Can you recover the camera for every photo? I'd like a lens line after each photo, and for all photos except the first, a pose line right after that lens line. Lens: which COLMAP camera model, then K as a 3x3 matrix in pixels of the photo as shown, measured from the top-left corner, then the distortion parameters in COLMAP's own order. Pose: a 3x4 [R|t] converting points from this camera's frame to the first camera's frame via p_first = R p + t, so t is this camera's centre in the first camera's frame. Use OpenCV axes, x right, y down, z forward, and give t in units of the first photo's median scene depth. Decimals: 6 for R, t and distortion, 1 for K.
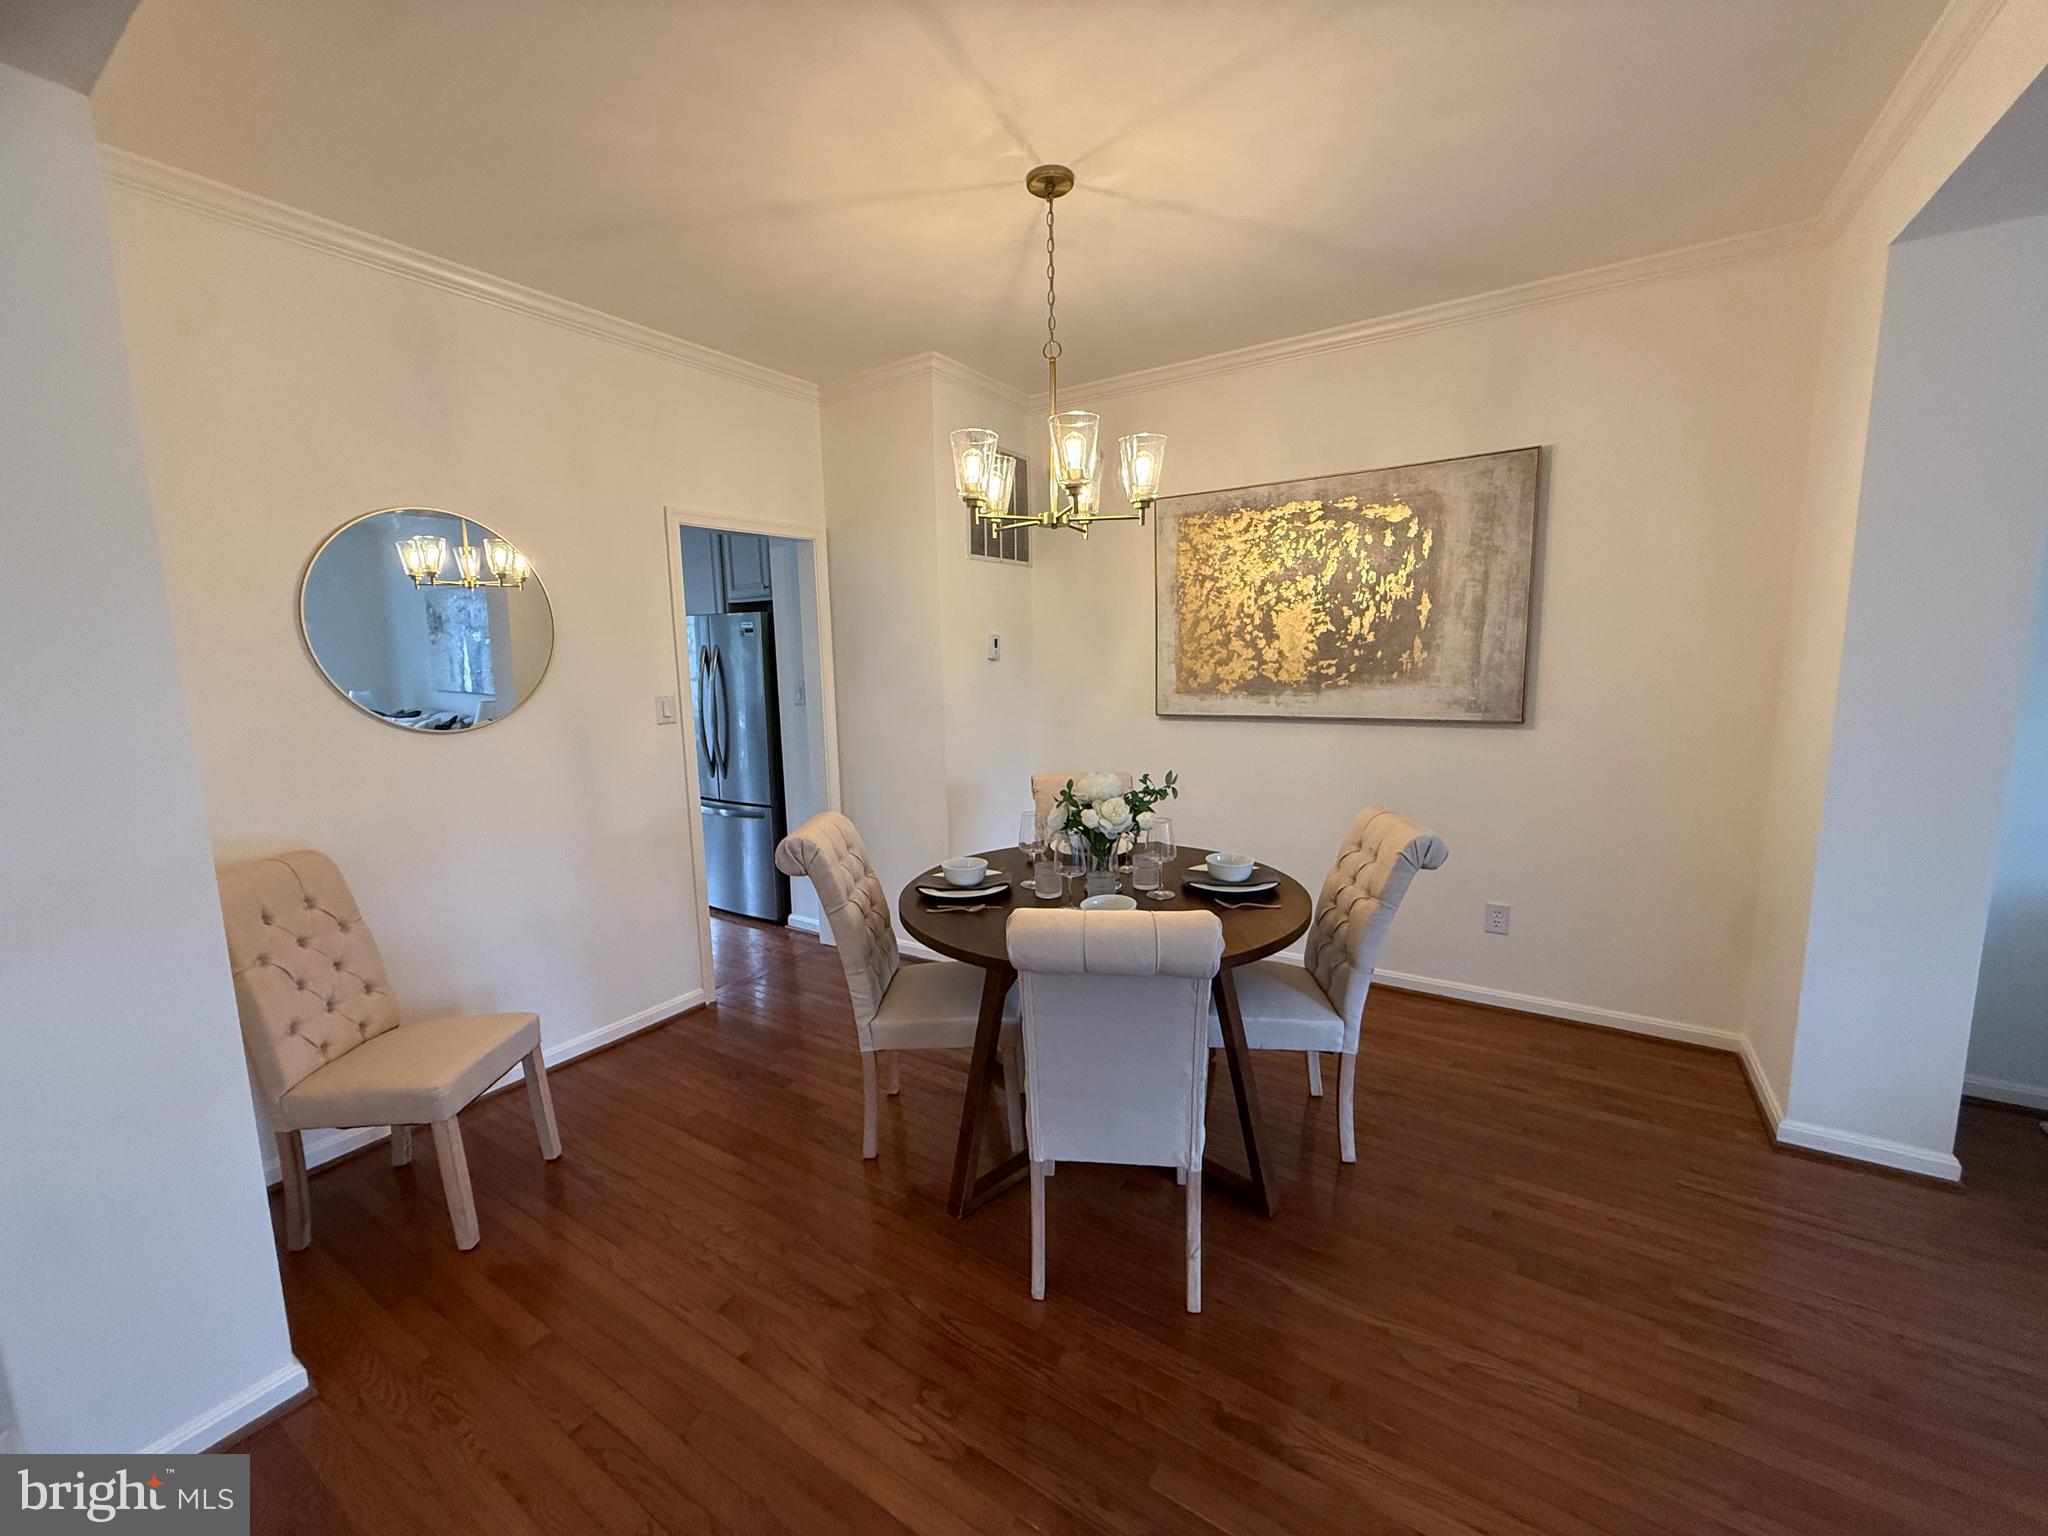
lens RADIAL K [[819.3, 0, 1020.7], [0, 819.3, 769.4], [0, 0, 1]] dist [0.004020, -0.000708]
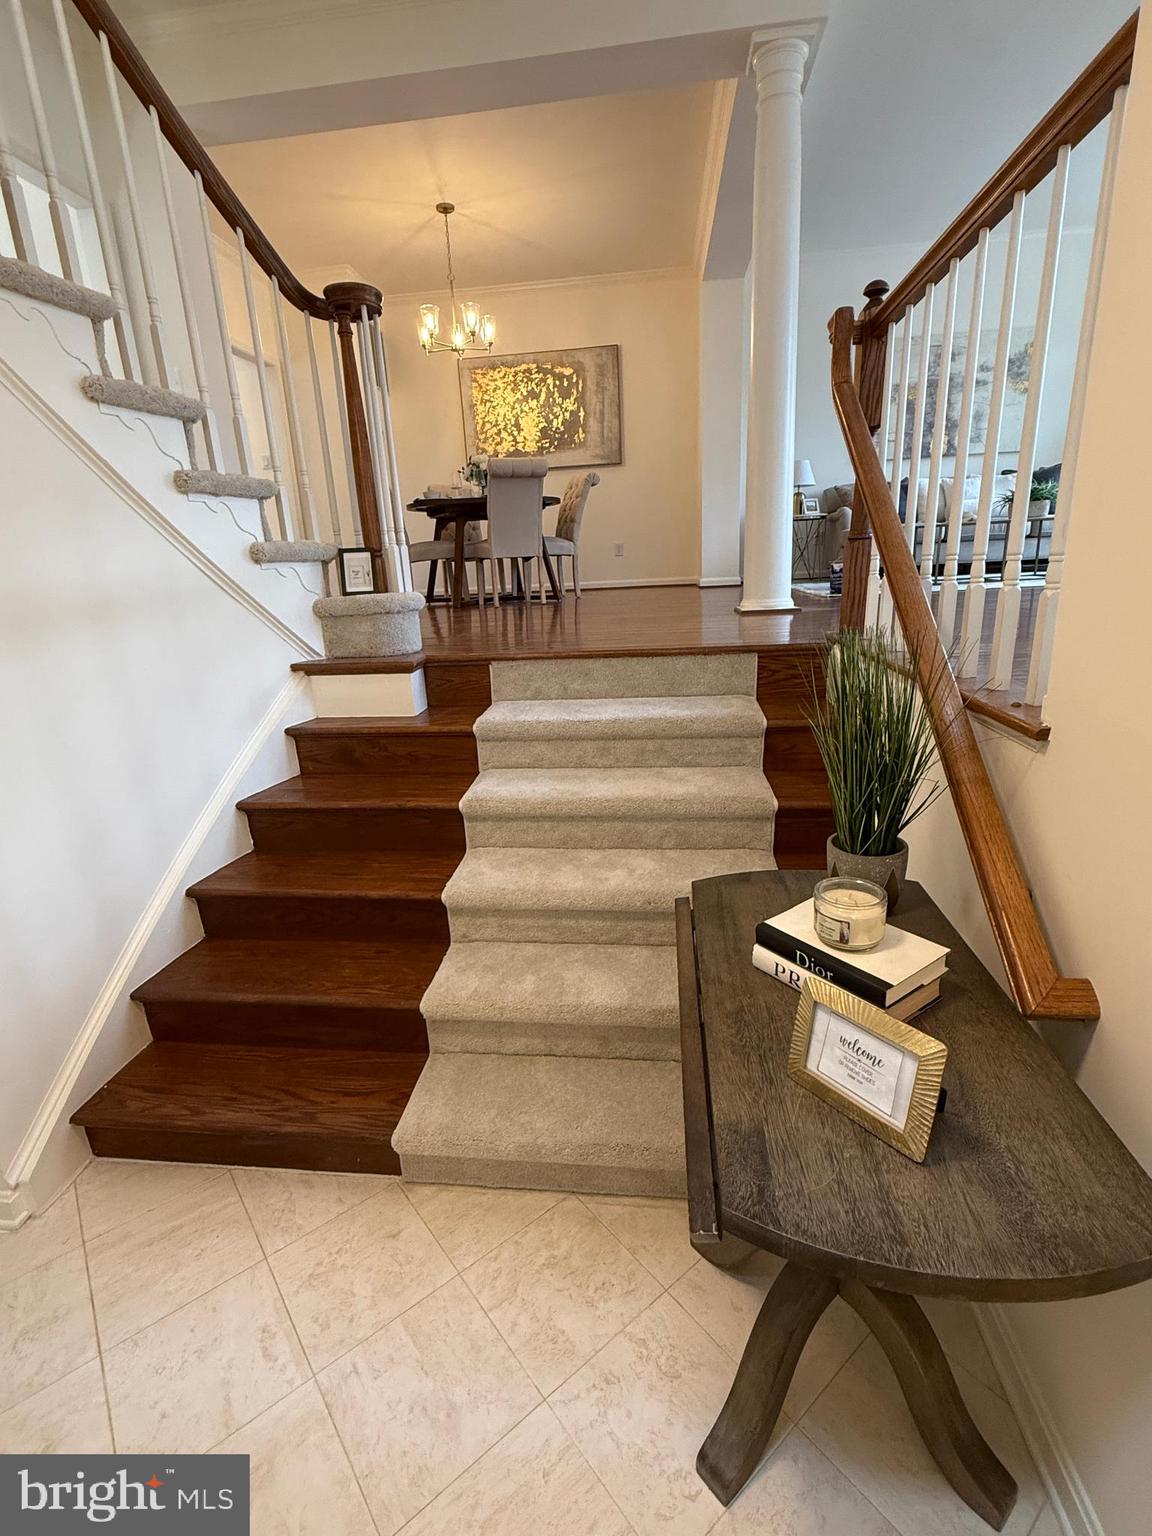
lens RADIAL K [[719.9, 0, 577.1], [0, 719.9, 776.4], [0, 0, 1]] dist [-0.001490, 0.000681]
pose [[0.889573, -0.150351, 0.431341, -0.614649], [0.093019, 0.984118, 0.151192, 0.551804], [-0.447222, -0.094373, 0.889430, -1.011742]]
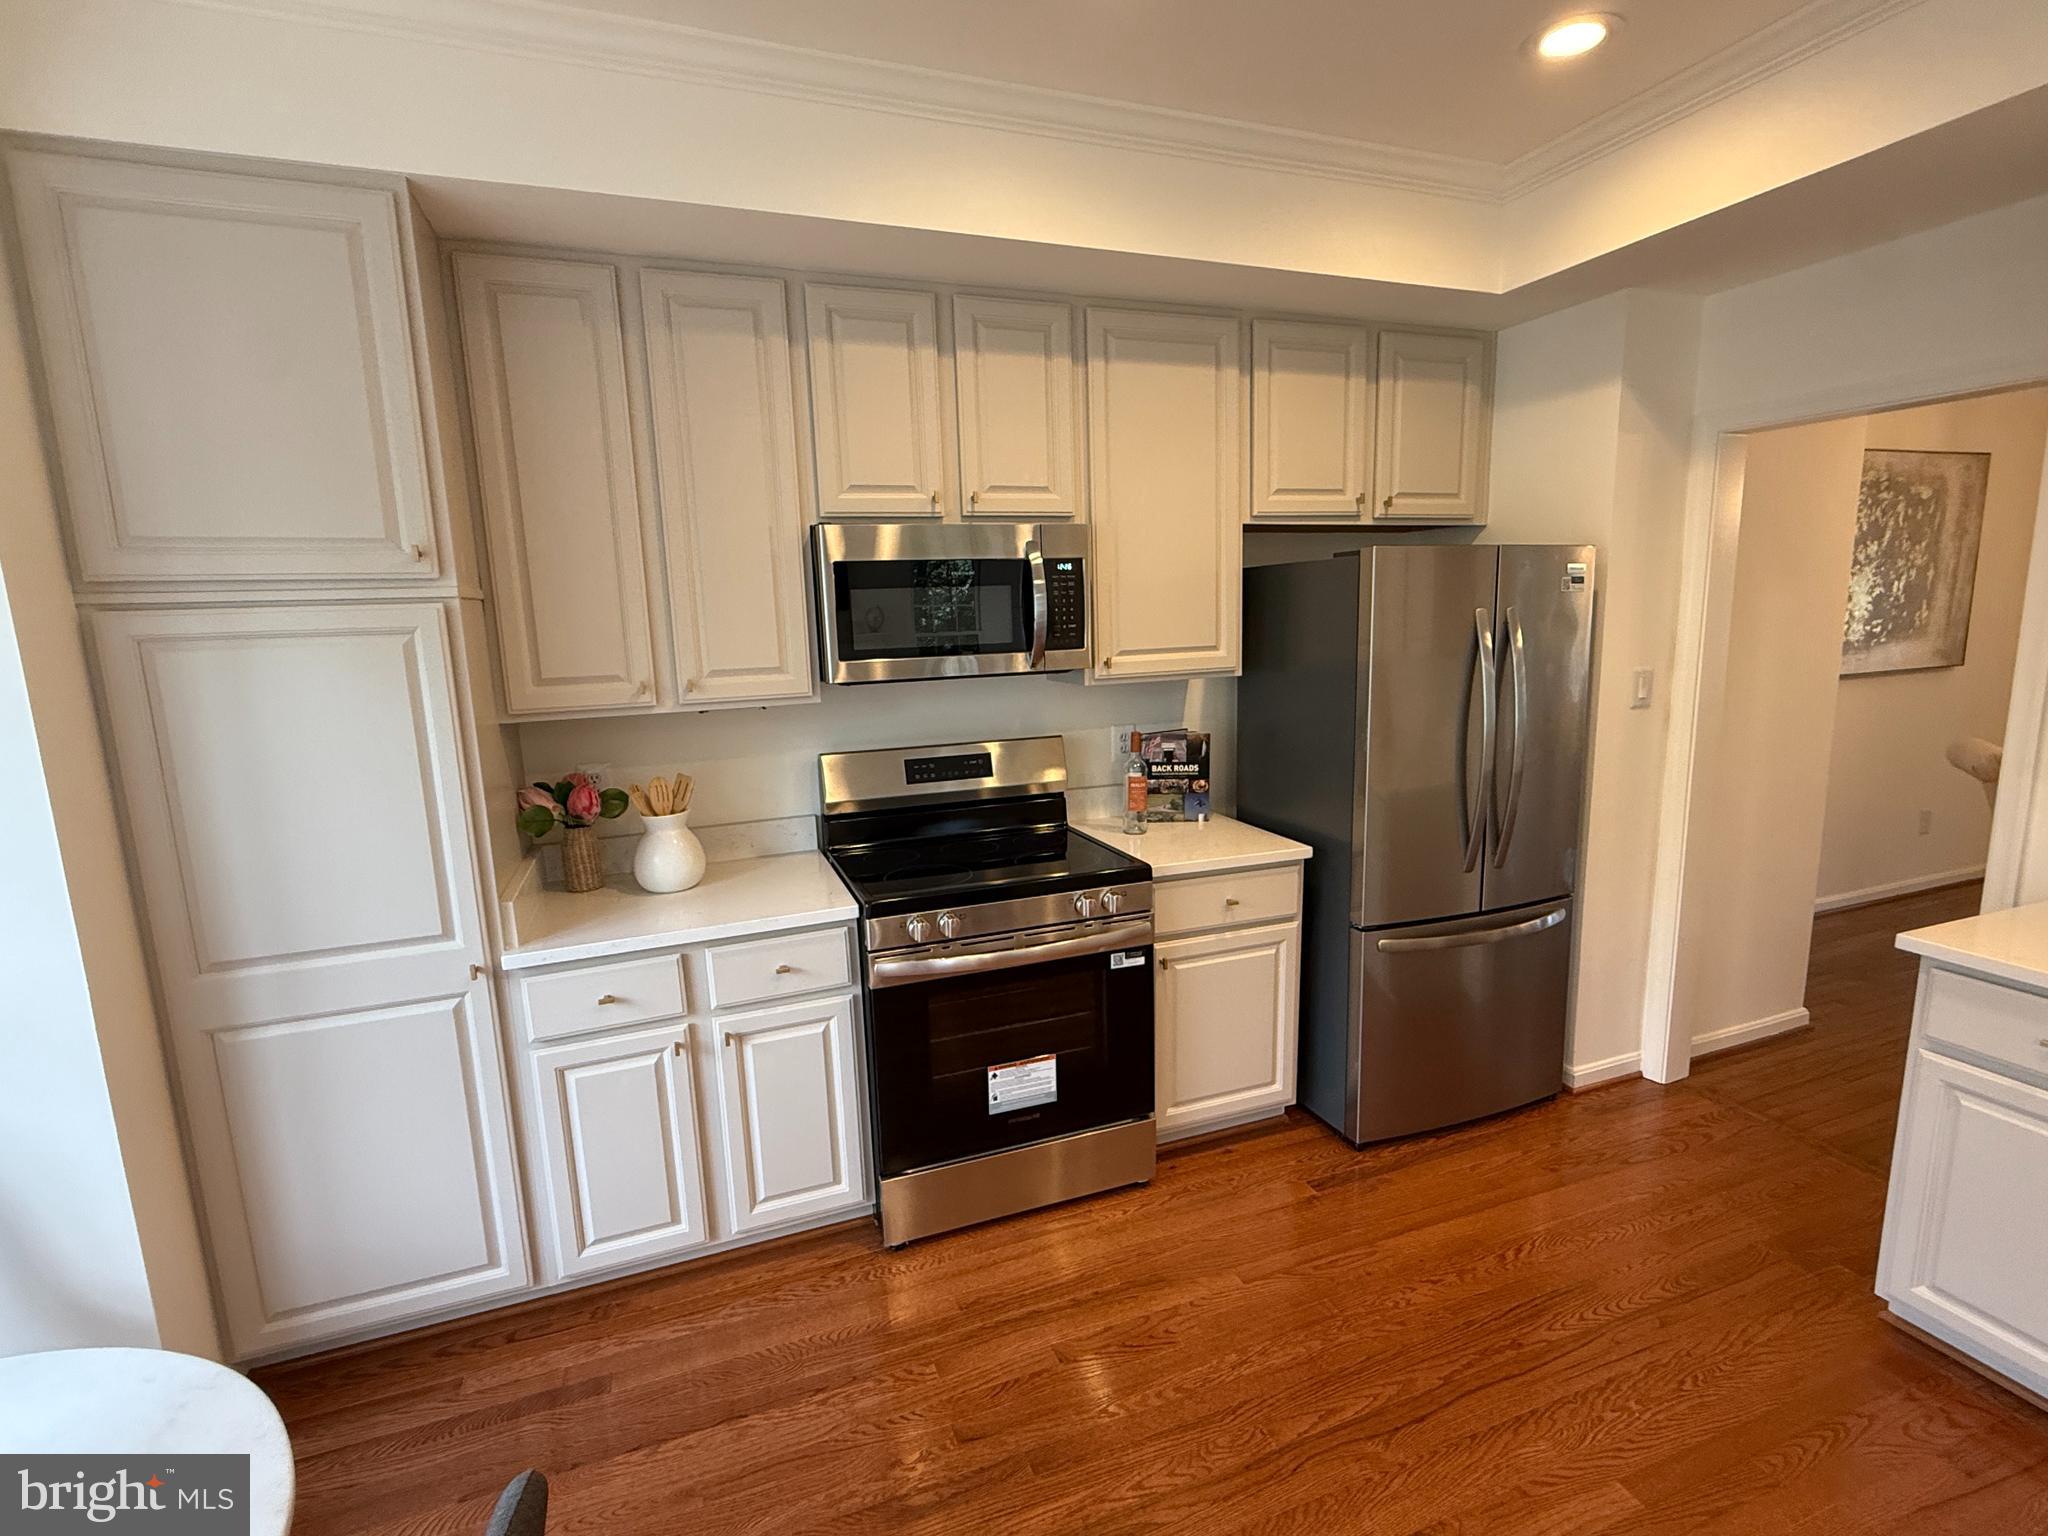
lens RADIAL K [[959.9, 0, 1032.2], [0, 959.9, 769.5], [0, 0, 1]] dist [-0.001490, 0.000681]
pose [[0.580085, -0.137377, 0.802888, -1.504186], [0.129163, 0.988718, 0.075853, -0.200882], [-0.804250, 0.059702, 0.591285, 1.309034]]
